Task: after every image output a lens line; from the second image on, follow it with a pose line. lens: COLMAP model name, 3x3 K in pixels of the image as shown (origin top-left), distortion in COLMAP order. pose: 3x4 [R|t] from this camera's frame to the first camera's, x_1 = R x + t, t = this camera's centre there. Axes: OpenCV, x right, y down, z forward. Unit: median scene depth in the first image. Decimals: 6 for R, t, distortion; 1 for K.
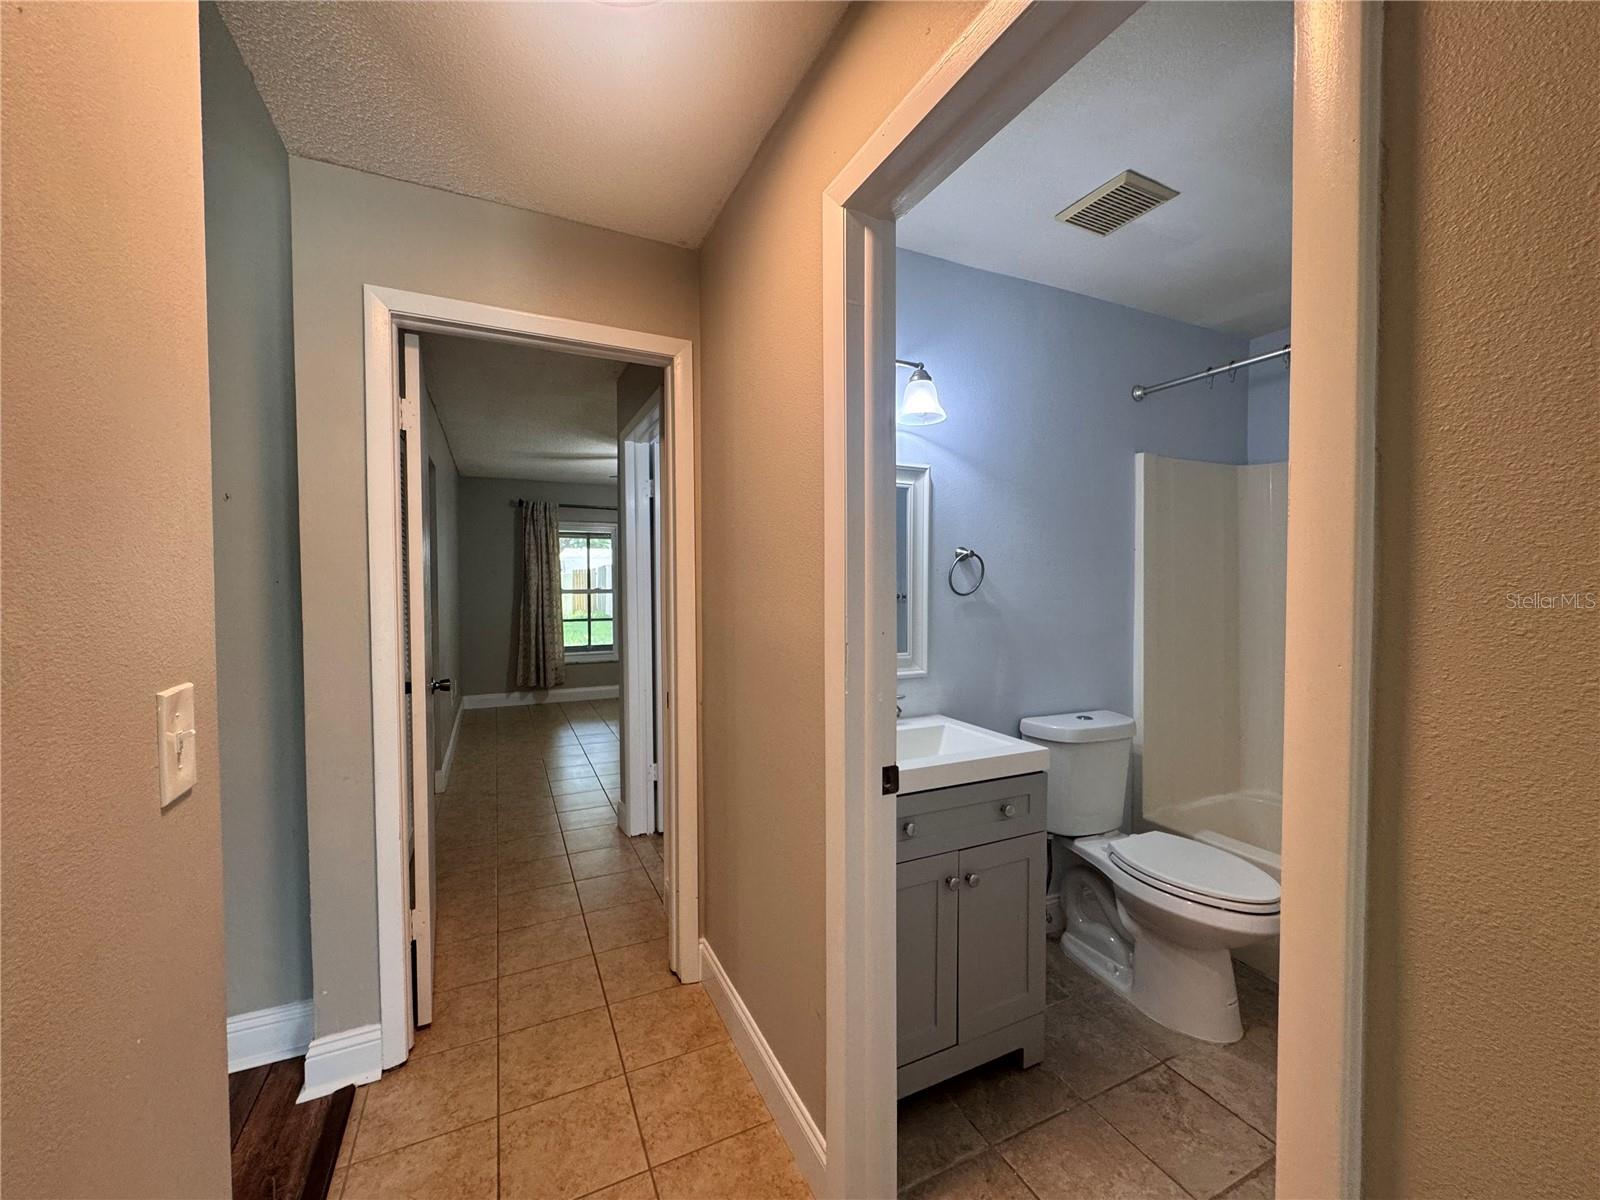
lens RADIAL K [[641.4, 0, 800.6], [0, 641.4, 598.2], [0, 0, 1]] dist [-0.001886, -0.000177]
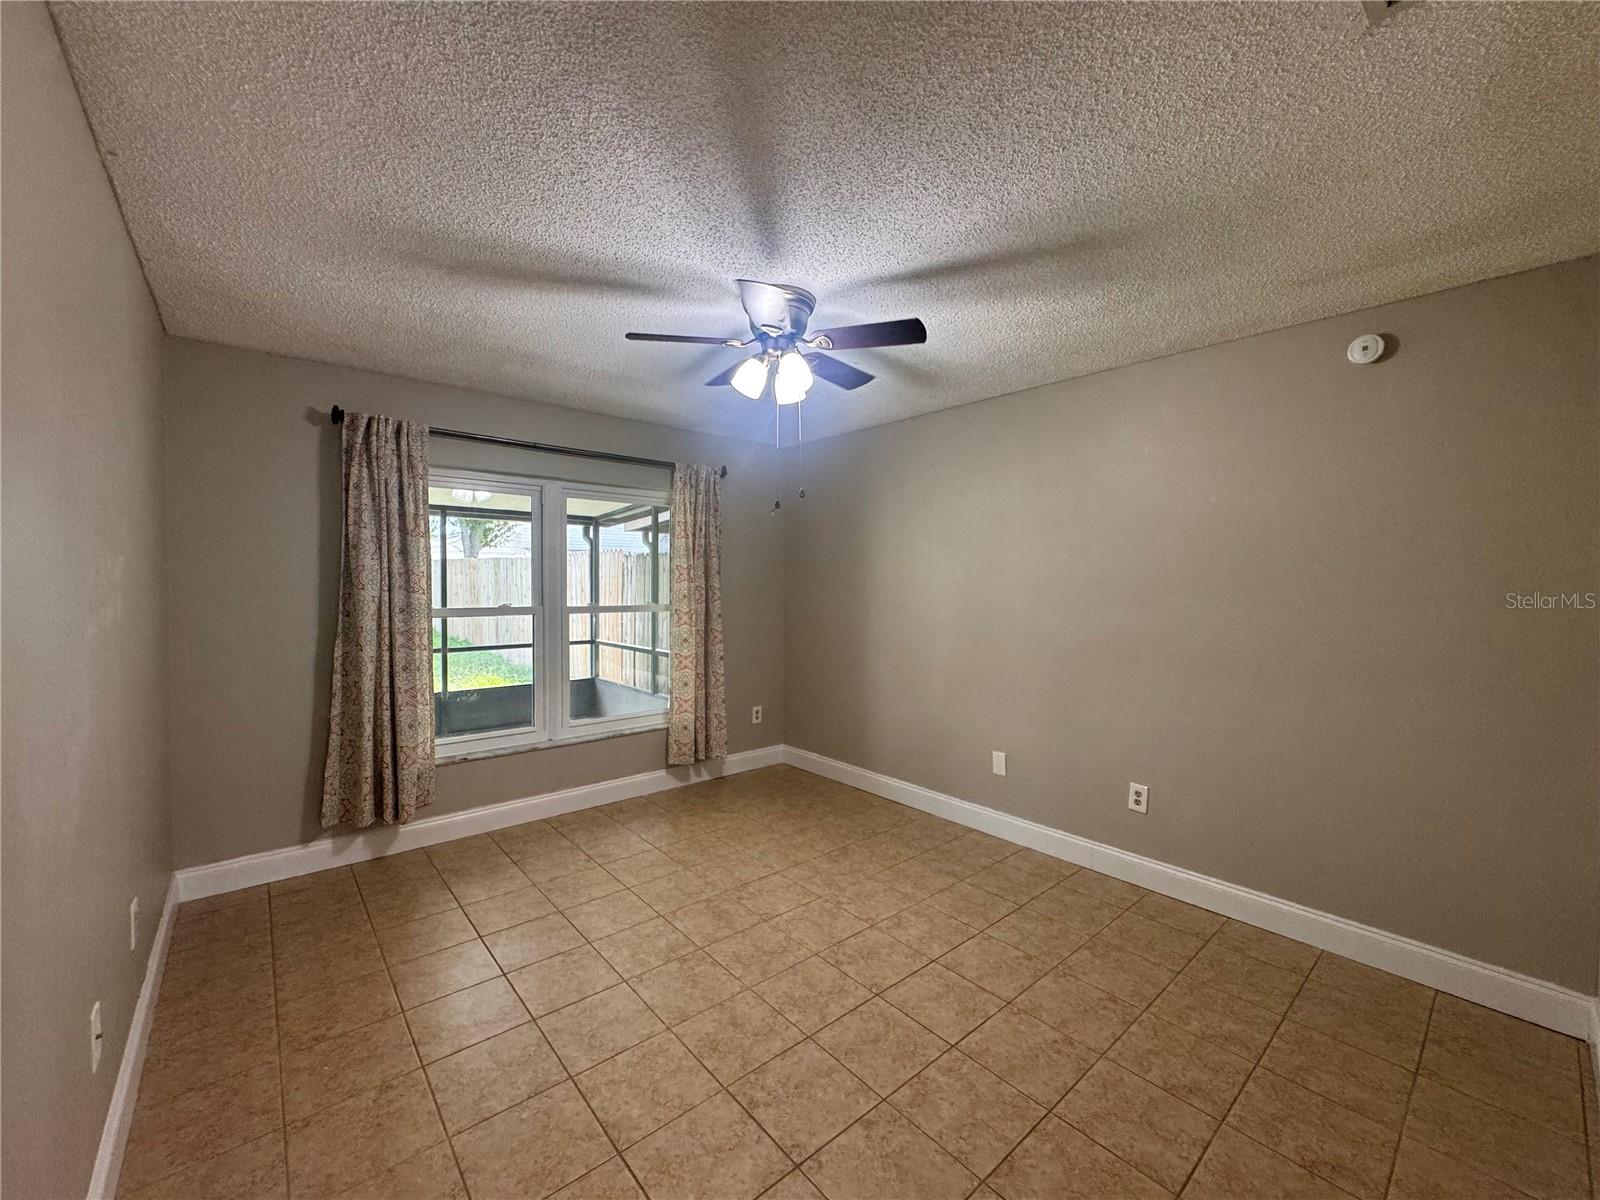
lens RADIAL K [[641.4, 0, 808.0], [0, 641.4, 599.9], [0, 0, 1]] dist [-0.001886, -0.000177]
pose [[0.968416, -0.000941, 0.249338, -0.229316], [0.003178, 0.999958, -0.008569, -0.016472], [-0.249320, 0.009091, 0.968379, 0.485865]]
